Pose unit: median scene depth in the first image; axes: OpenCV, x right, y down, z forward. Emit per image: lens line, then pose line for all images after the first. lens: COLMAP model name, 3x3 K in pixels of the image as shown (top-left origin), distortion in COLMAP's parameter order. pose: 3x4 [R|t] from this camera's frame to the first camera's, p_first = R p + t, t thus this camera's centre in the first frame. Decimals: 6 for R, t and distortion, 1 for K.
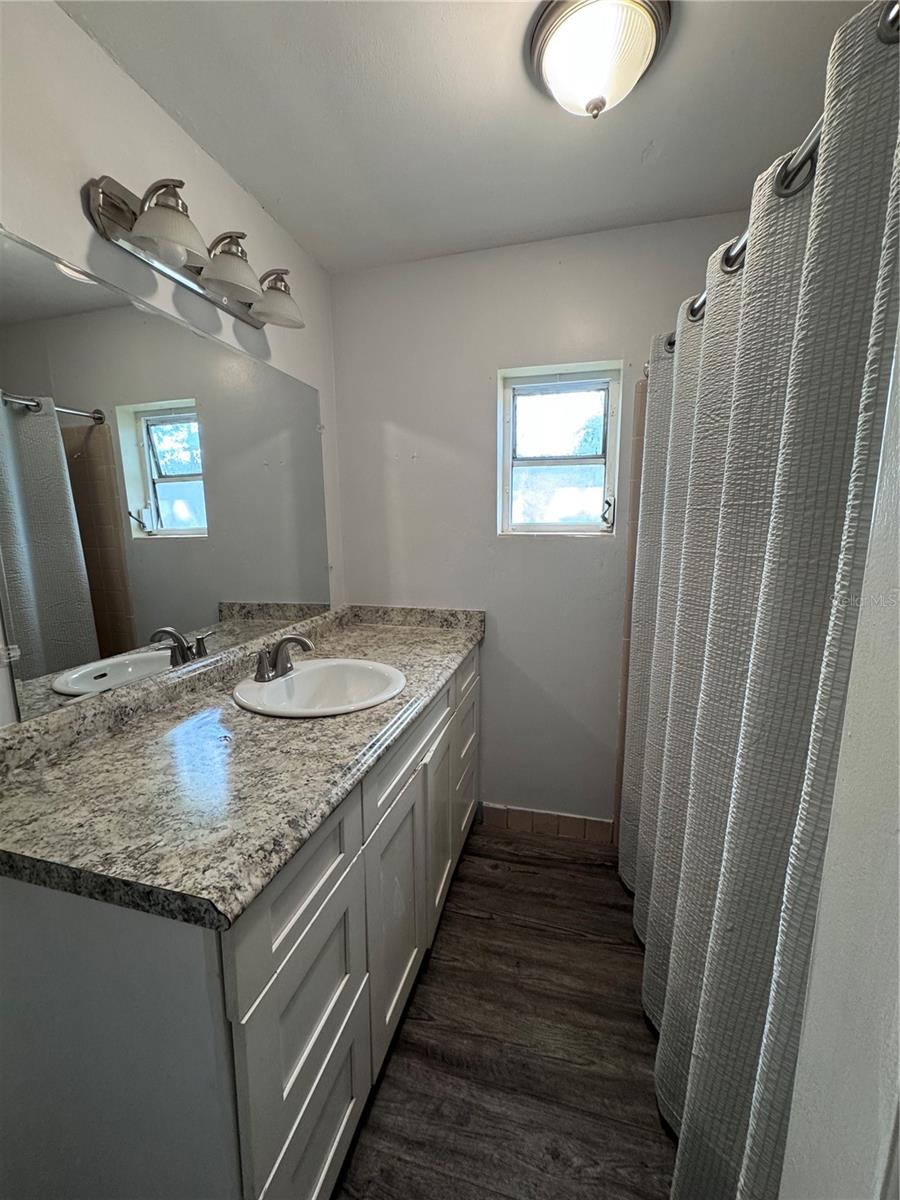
lens RADIAL K [[480.2, 0, 450.2], [0, 480.2, 601.4], [0, 0, 1]] dist [-0.005906, 0.001789]
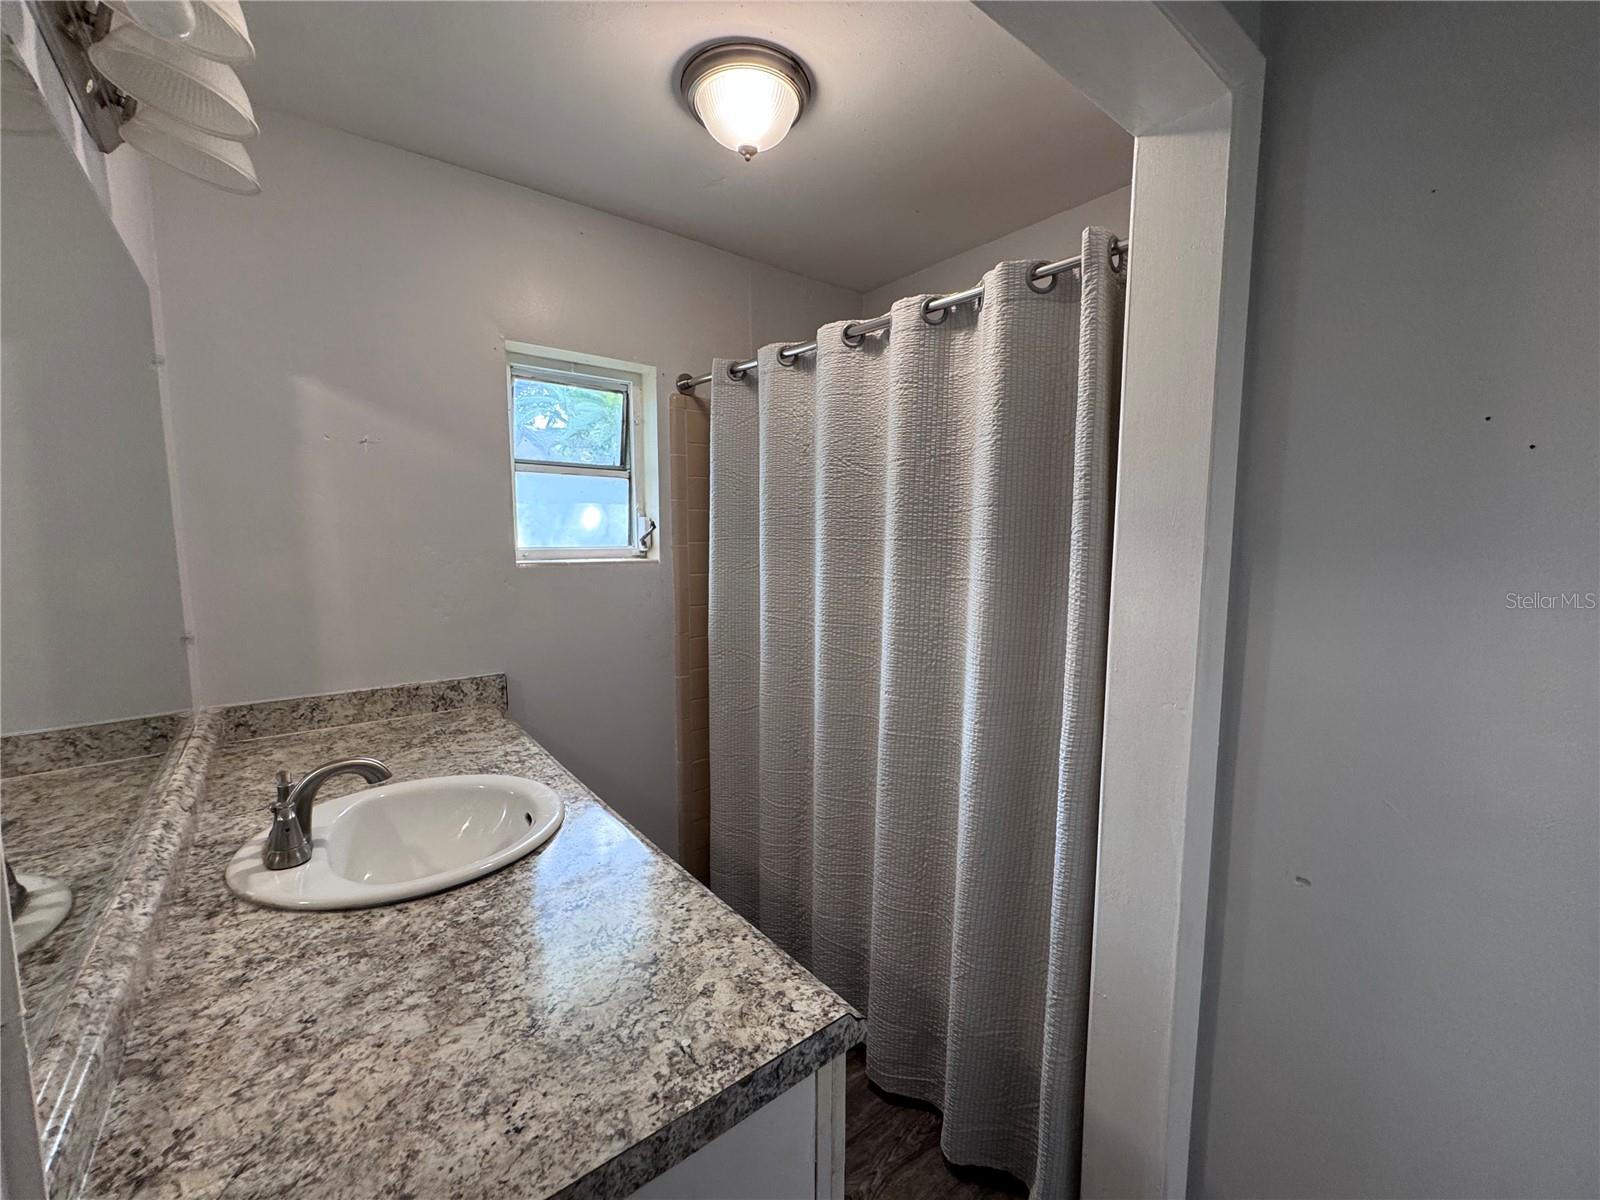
lens RADIAL K [[640.3, 0, 798.3], [0, 640.3, 599.8], [0, 0, 1]] dist [-0.005906, 0.001789]
pose [[0.601206, -0.075697, 0.795501, -0.505622], [0.125381, 0.992109, -0.000352, -0.040830], [-0.789197, 0.099952, 0.605952, 0.112499]]
